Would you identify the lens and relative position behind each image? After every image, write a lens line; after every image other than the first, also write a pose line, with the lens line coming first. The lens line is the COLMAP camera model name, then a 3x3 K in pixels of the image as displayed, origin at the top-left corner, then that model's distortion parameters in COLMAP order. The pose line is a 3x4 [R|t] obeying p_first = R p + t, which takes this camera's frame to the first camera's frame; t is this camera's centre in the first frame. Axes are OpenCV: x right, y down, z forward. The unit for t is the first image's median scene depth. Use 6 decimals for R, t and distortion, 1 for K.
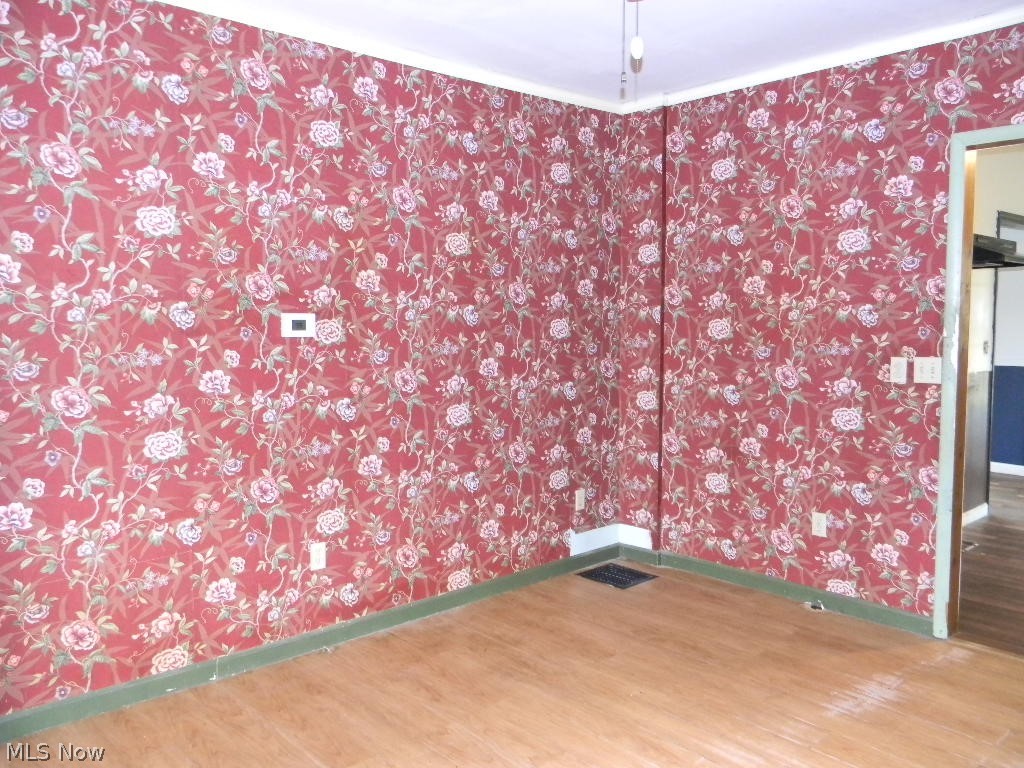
lens RADIAL K [[823.7, 0, 512.0], [0, 823.7, 384.0], [0, 0, 1]] dist [0.005439, -0.011099]
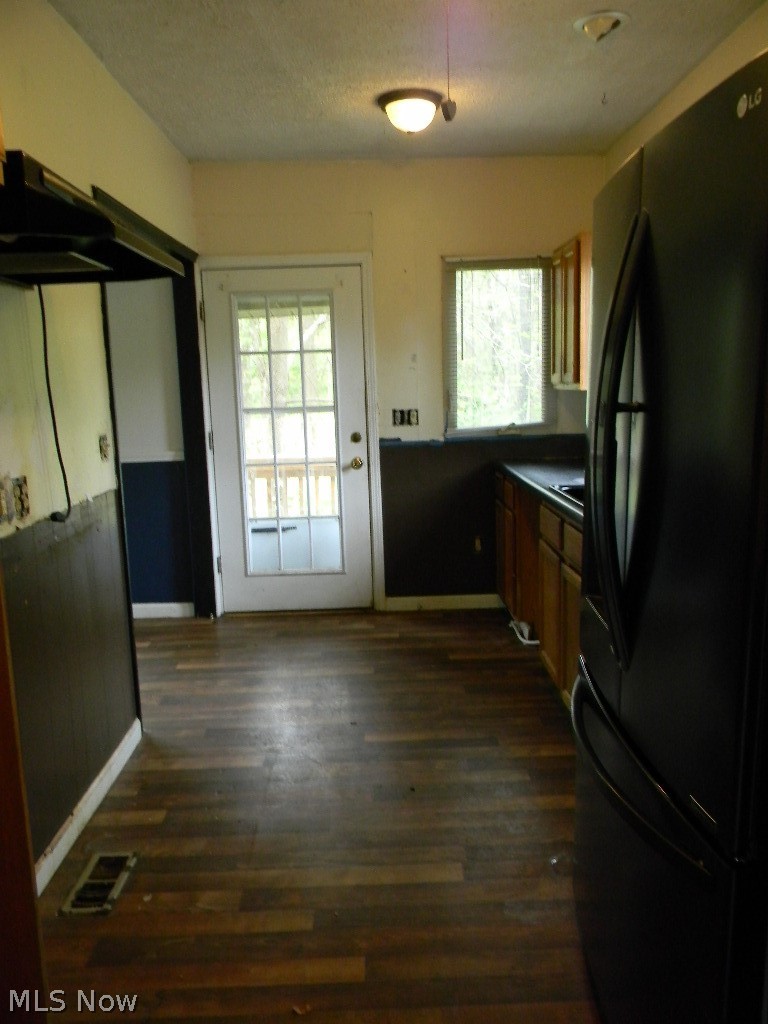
lens RADIAL K [[823.7, 0, 384.0], [0, 823.7, 512.0], [0, 0, 1]] dist [0.005439, -0.011099]
pose [[0.664534, -0.137204, 0.734554, 0.369920], [0.082713, 0.990464, 0.110177, -0.056886], [-0.742667, -0.012459, 0.669545, 0.630239]]
